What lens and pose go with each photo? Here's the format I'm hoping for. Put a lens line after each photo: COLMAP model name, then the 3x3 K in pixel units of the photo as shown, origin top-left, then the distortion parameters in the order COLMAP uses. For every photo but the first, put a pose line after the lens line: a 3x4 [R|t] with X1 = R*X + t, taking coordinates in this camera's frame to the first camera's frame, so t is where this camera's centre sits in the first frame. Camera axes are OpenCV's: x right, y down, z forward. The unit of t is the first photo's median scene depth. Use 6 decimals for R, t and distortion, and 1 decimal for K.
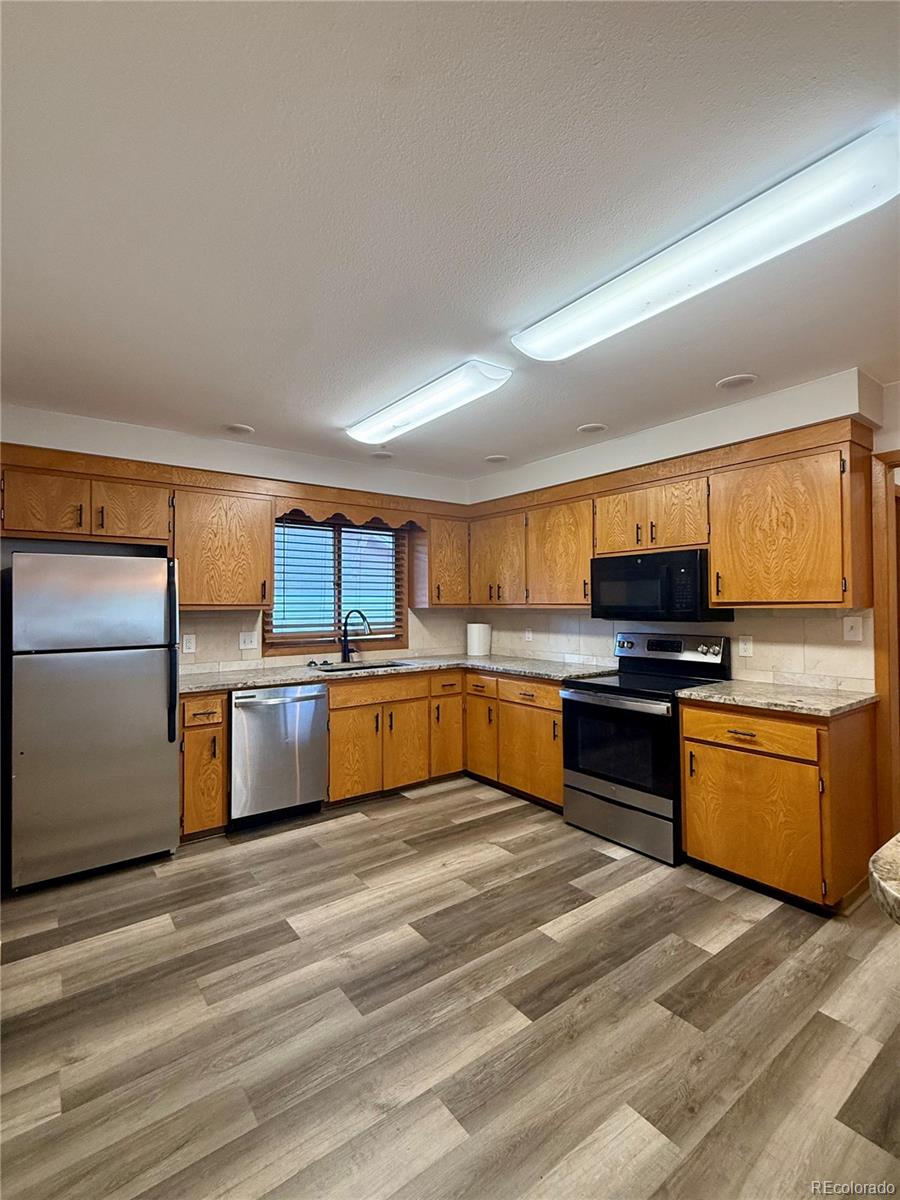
lens RADIAL K [[551.2, 0, 450.0], [0, 551.2, 600.0], [0, 0, 1]] dist [-0.000517, -0.000273]
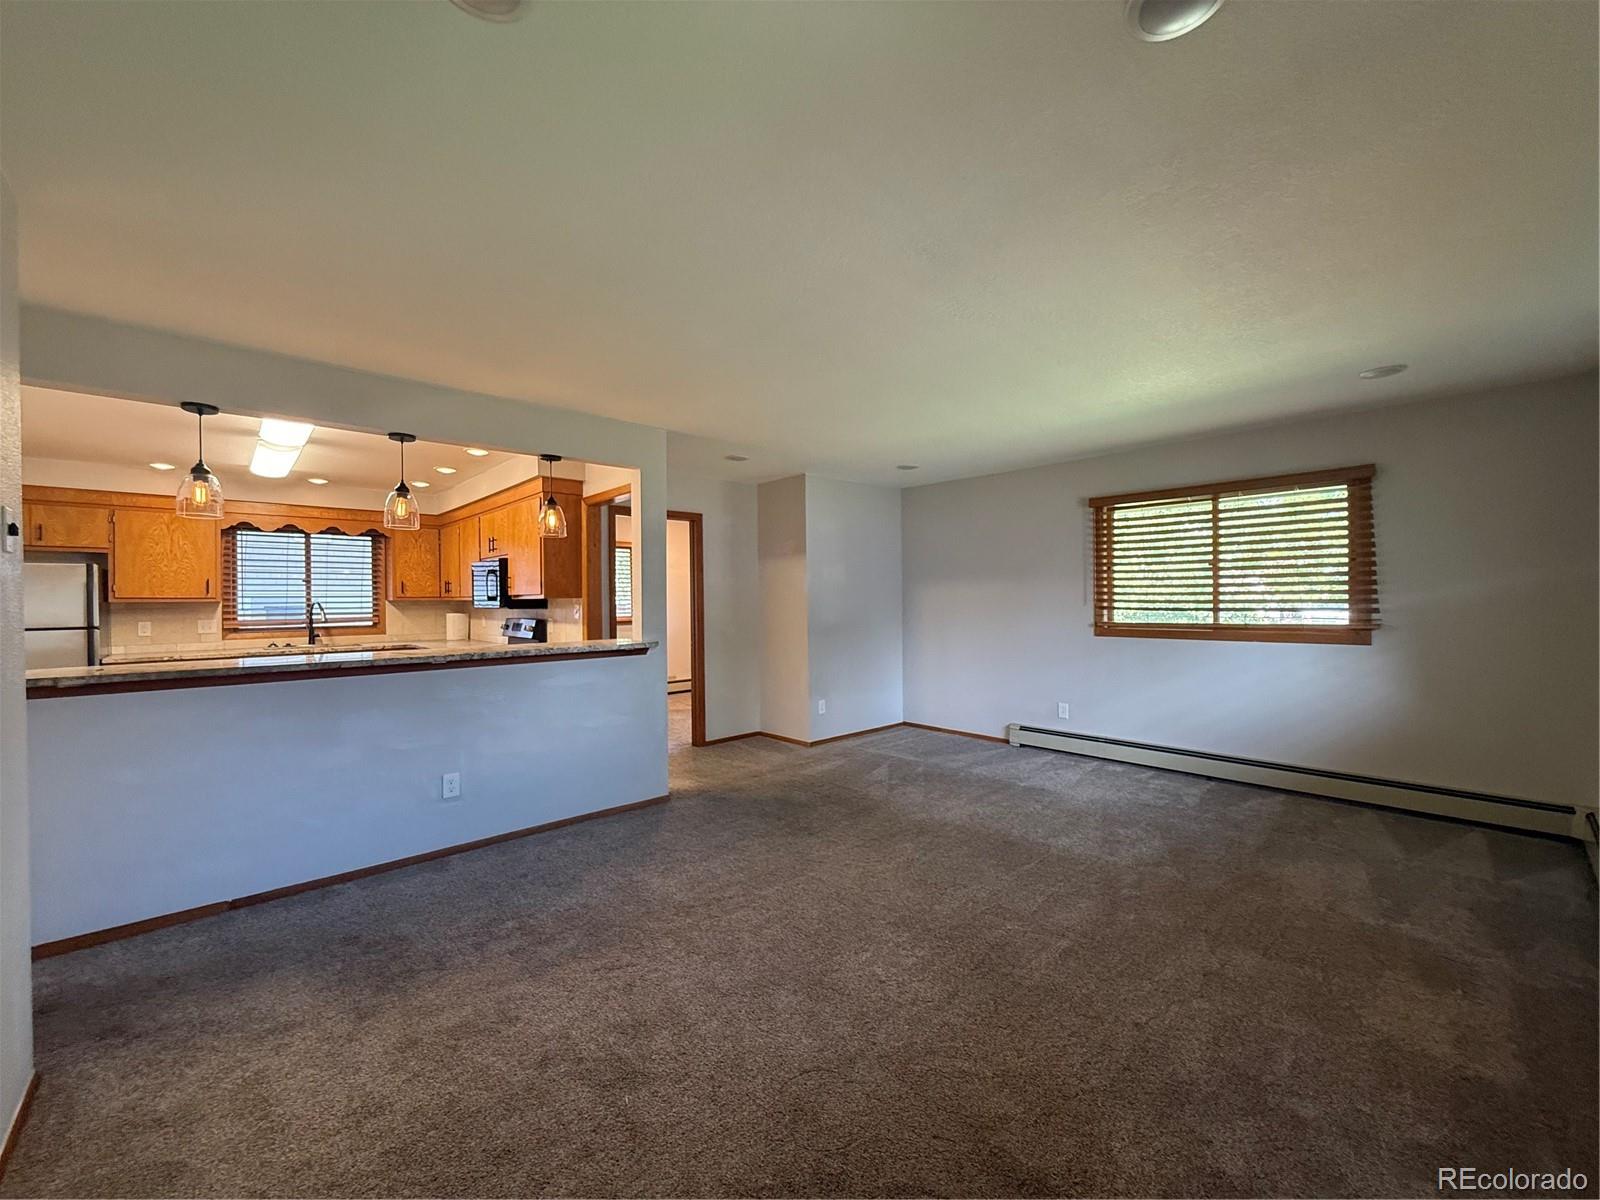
lens RADIAL K [[639.5, 0, 805.1], [0, 639.5, 602.4], [0, 0, 1]] dist [0.001579, -0.000006]
pose [[0.994608, -0.003523, 0.103647, 0.961541], [0.001982, 0.999886, 0.014964, -0.000238], [-0.103688, -0.014678, 0.994502, -0.671918]]
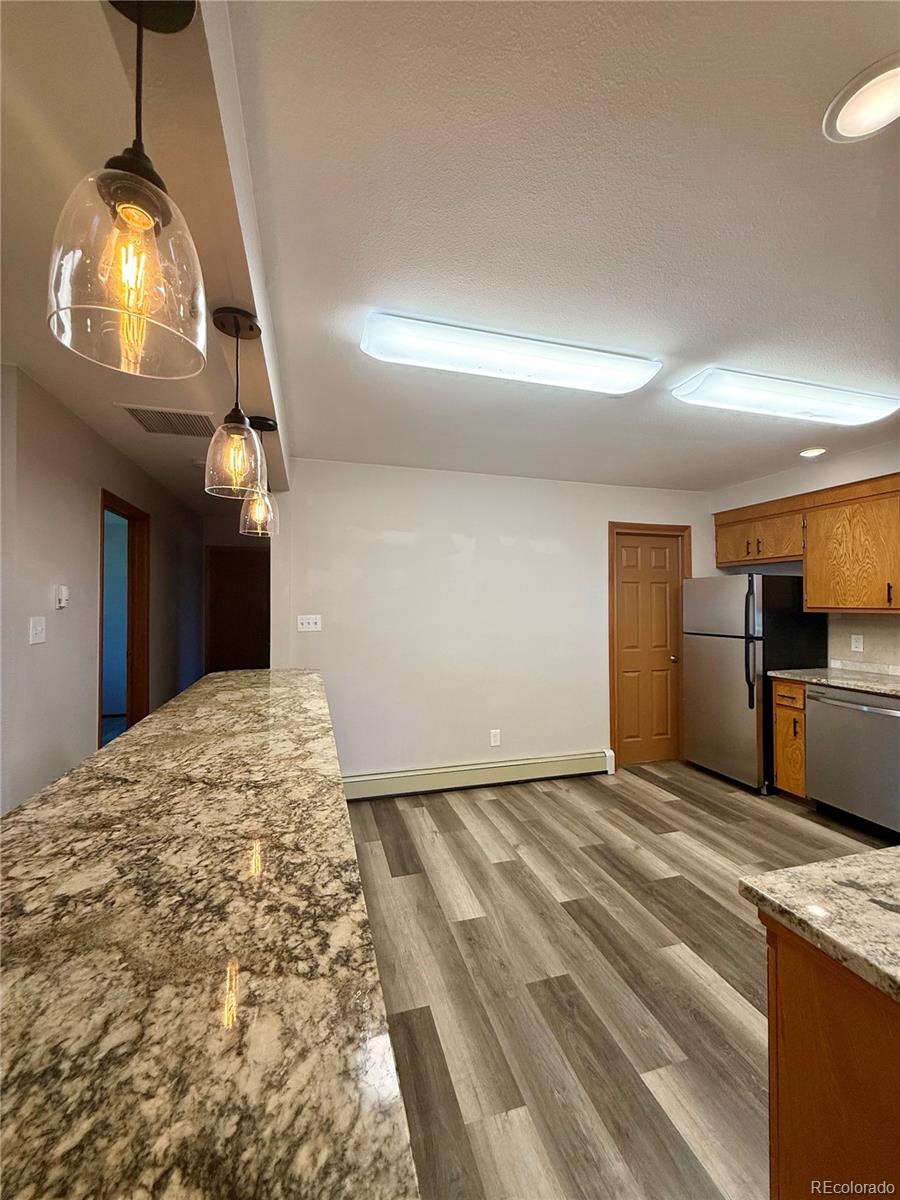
lens RADIAL K [[479.6, 0, 451.9], [0, 479.6, 596.5], [0, 0, 1]] dist [0.001579, -0.000006]
pose [[-0.347852, -0.008386, -0.937512, 0.762739], [0.011997, 0.999838, -0.013395, -0.010825], [0.937473, -0.015907, -0.347696, 0.632906]]
